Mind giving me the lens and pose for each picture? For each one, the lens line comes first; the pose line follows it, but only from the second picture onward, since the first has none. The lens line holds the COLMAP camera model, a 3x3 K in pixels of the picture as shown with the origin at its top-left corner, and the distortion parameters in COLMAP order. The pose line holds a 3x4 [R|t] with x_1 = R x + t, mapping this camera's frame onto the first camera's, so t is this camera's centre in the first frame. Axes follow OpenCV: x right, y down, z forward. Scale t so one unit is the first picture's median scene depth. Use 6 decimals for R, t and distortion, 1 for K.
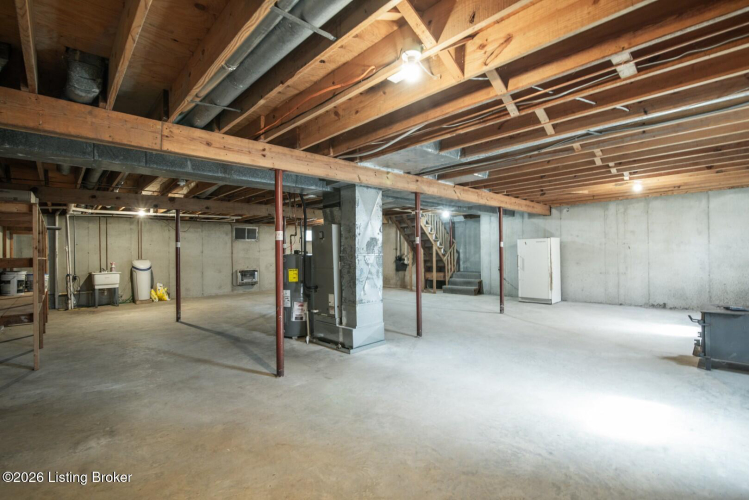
lens RADIAL K [[353.5, 0, 377.9], [0, 353.5, 254.3], [0, 0, 1]] dist [-0.018884, 0.000536]
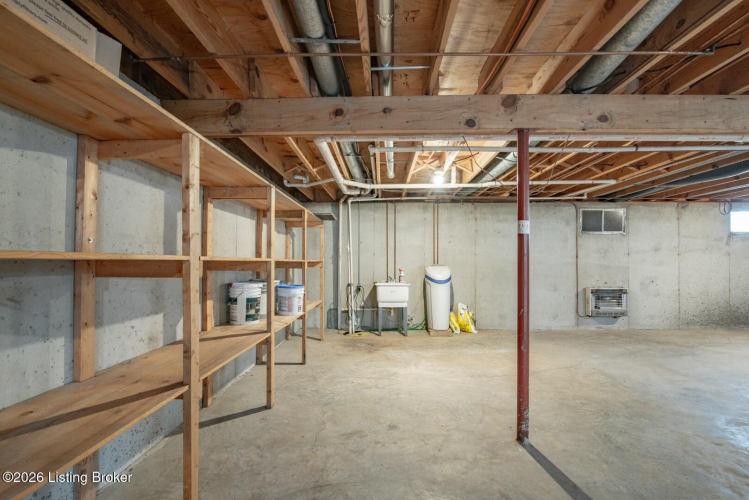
lens RADIAL K [[353.5, 0, 375.6], [0, 353.5, 254.0], [0, 0, 1]] dist [-0.018884, 0.000536]
pose [[0.716282, -0.000574, -0.697811, -0.325277], [-0.013547, 0.999800, -0.014728, 0.005781], [0.697680, 0.020003, 0.716131, 0.487105]]
